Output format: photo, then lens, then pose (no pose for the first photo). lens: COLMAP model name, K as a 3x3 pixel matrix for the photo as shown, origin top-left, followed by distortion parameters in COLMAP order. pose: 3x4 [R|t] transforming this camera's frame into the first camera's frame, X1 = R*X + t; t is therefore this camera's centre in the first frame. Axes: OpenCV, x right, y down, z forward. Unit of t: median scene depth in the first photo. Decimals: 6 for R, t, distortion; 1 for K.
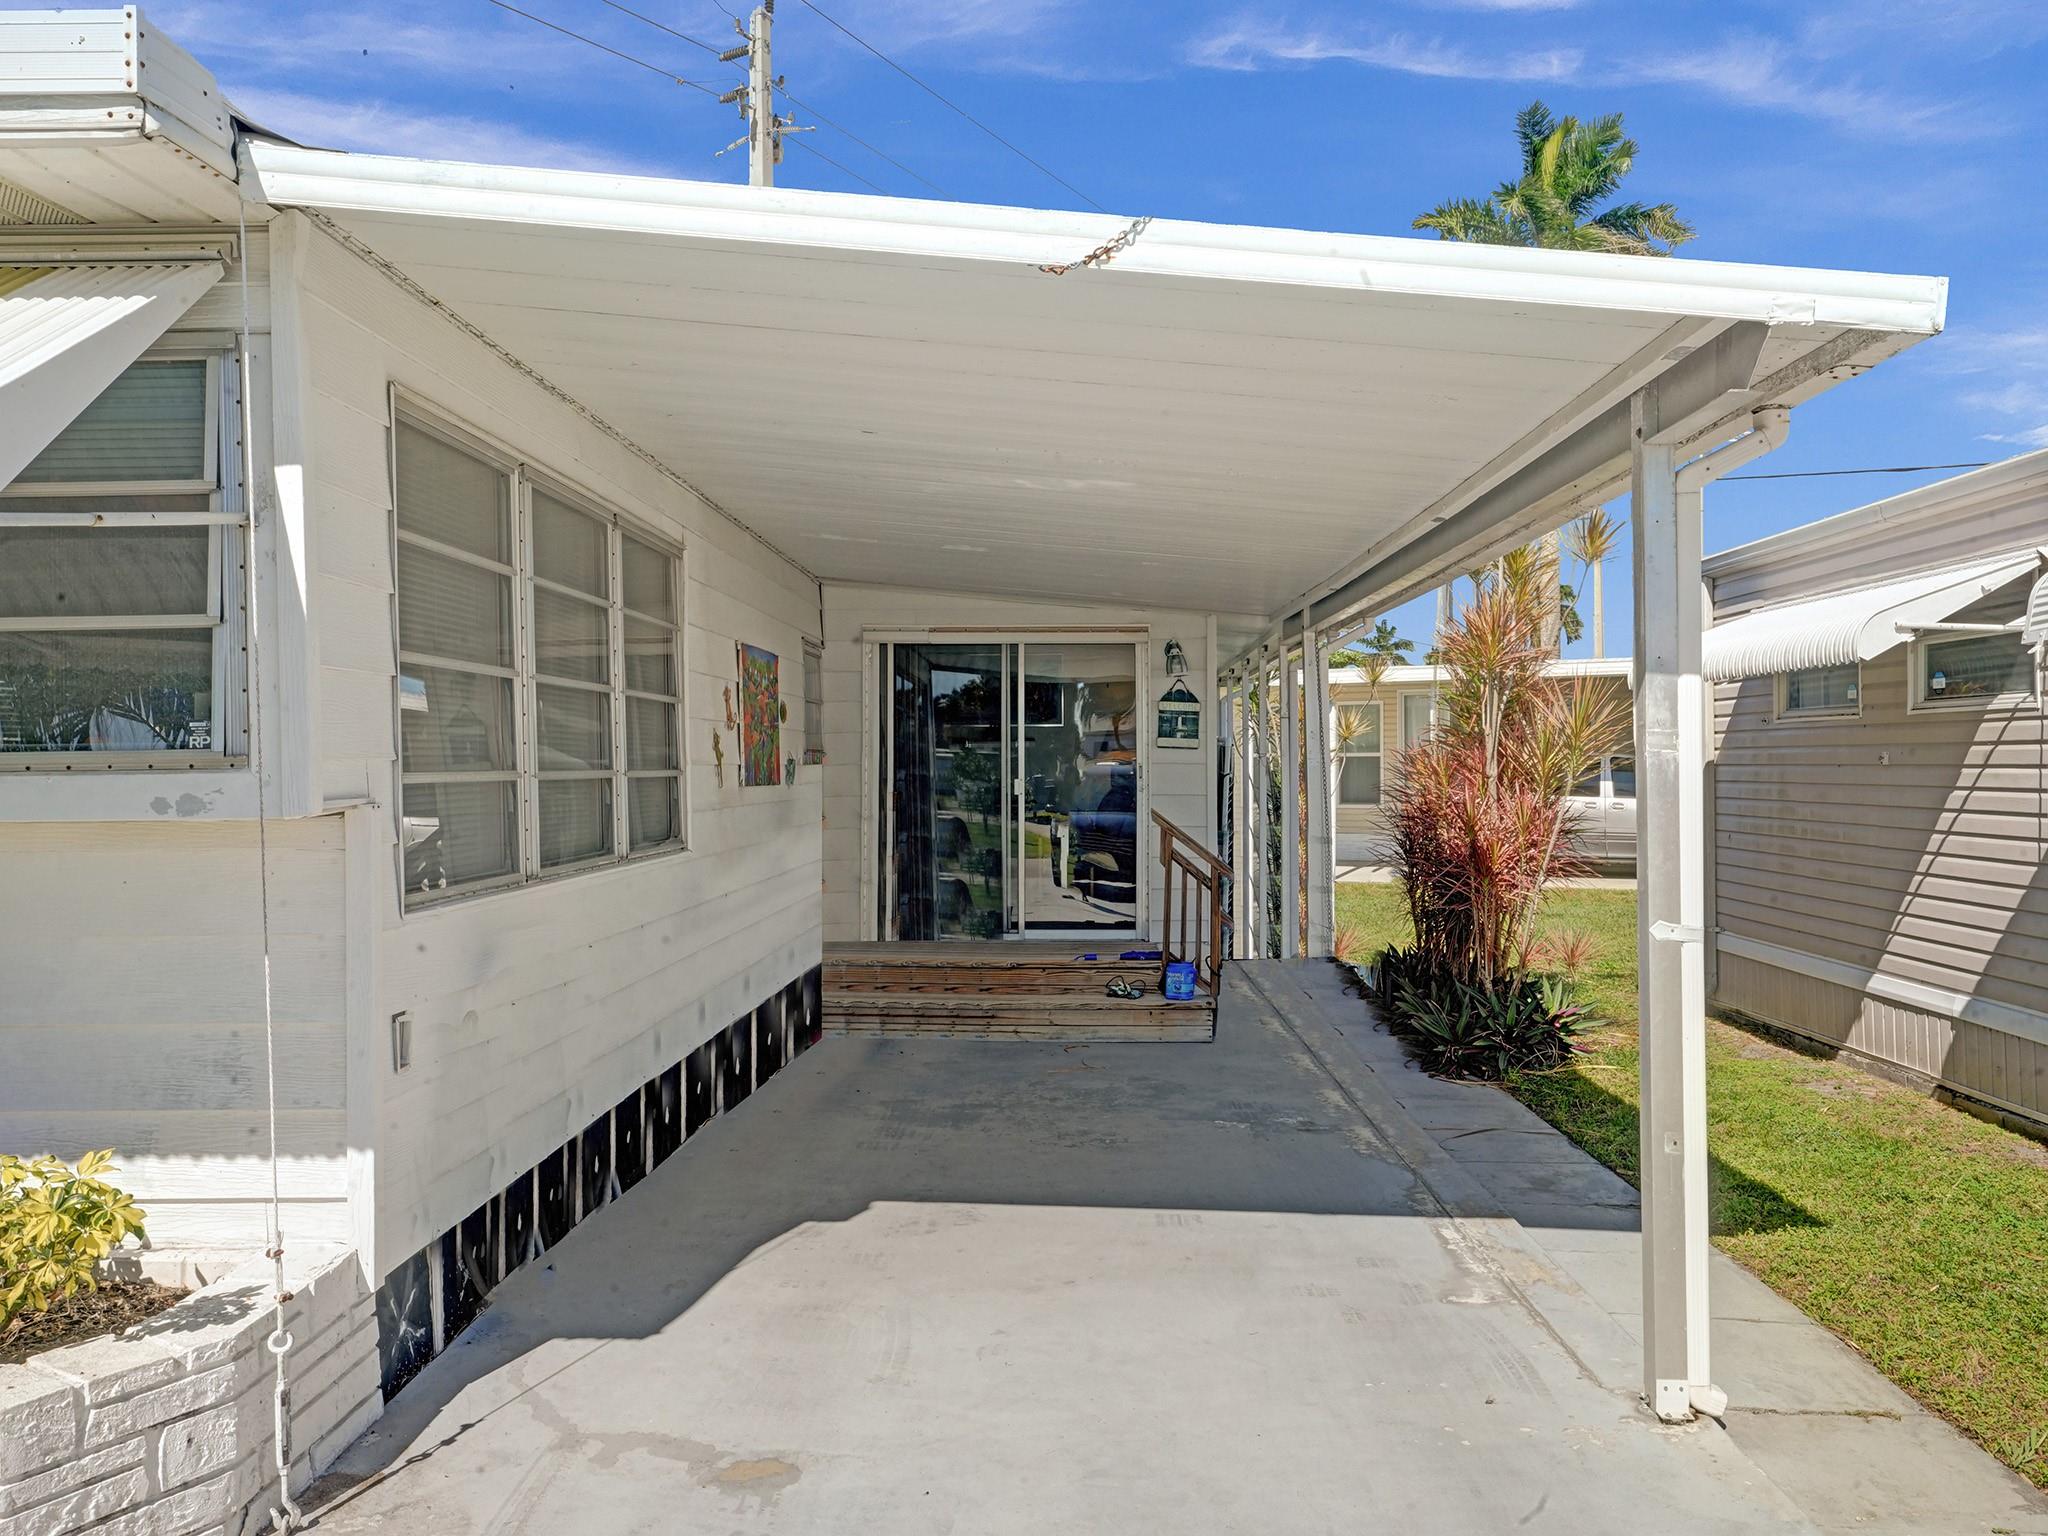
lens RADIAL K [[1625.1, 0, 1026.9], [0, 1625.1, 763.5], [0, 0, 1]] dist [-0.013031, 0.046437]
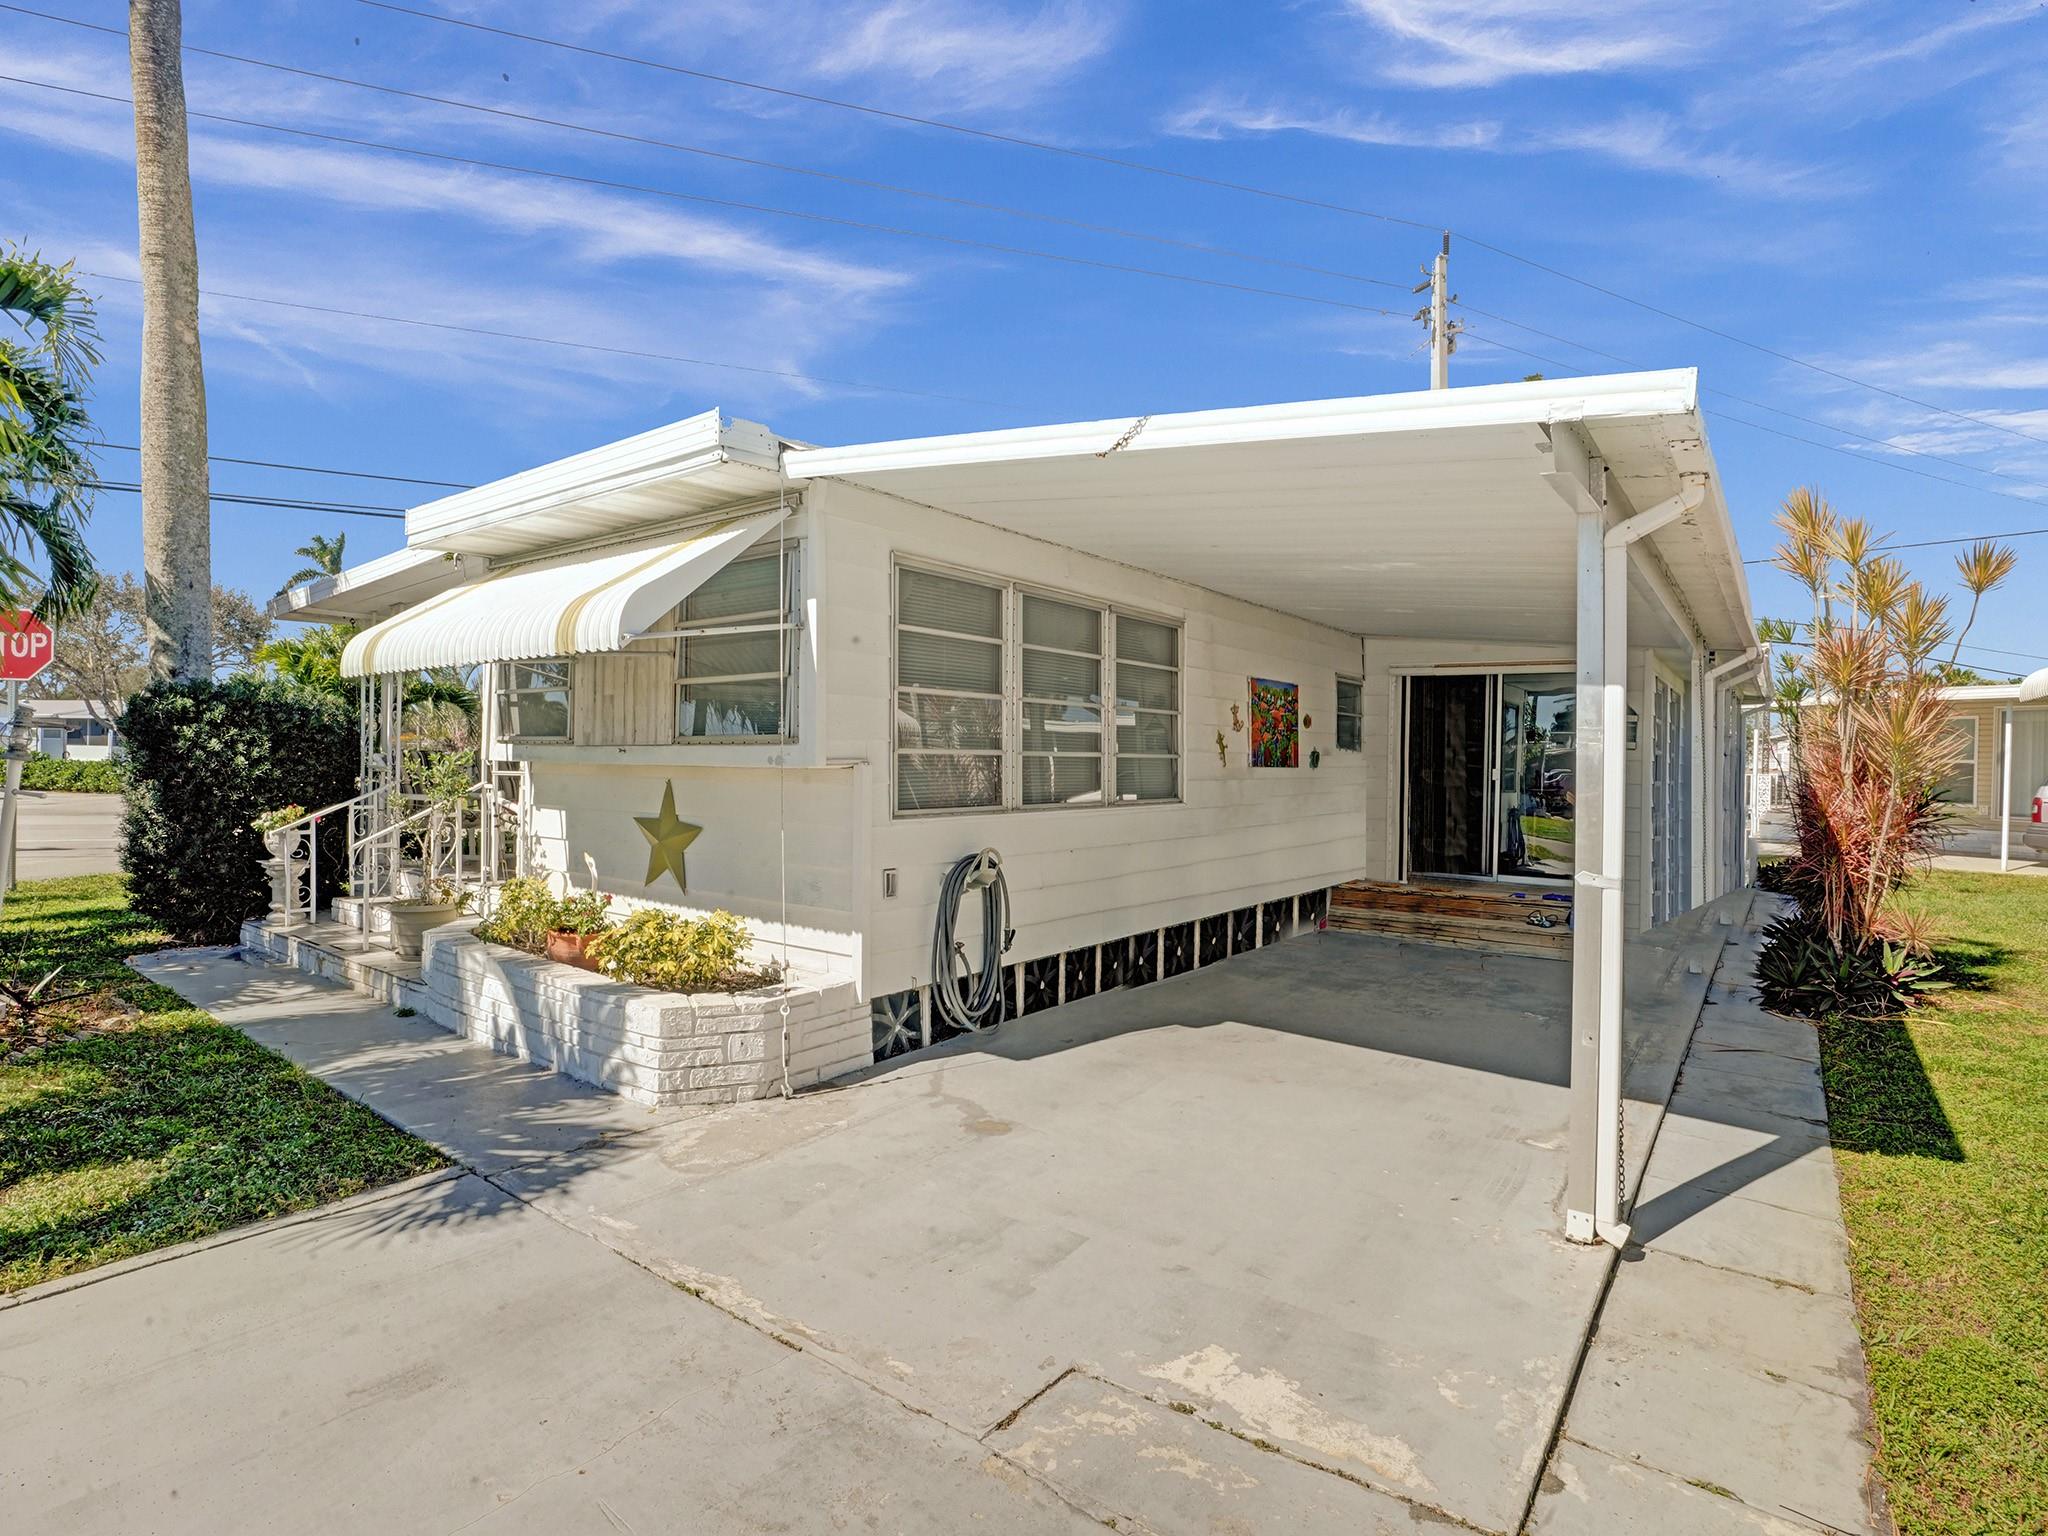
lens RADIAL K [[1051.1, 0, 1019.5], [0, 1051.1, 768.9], [0, 0, 1]] dist [-0.071825, 0.026304]
pose [[0.817146, 0.024045, -0.575929, 0.442667], [-0.018537, 0.999709, 0.015437, 0.007824], [0.576132, -0.001939, 0.817354, 0.040256]]
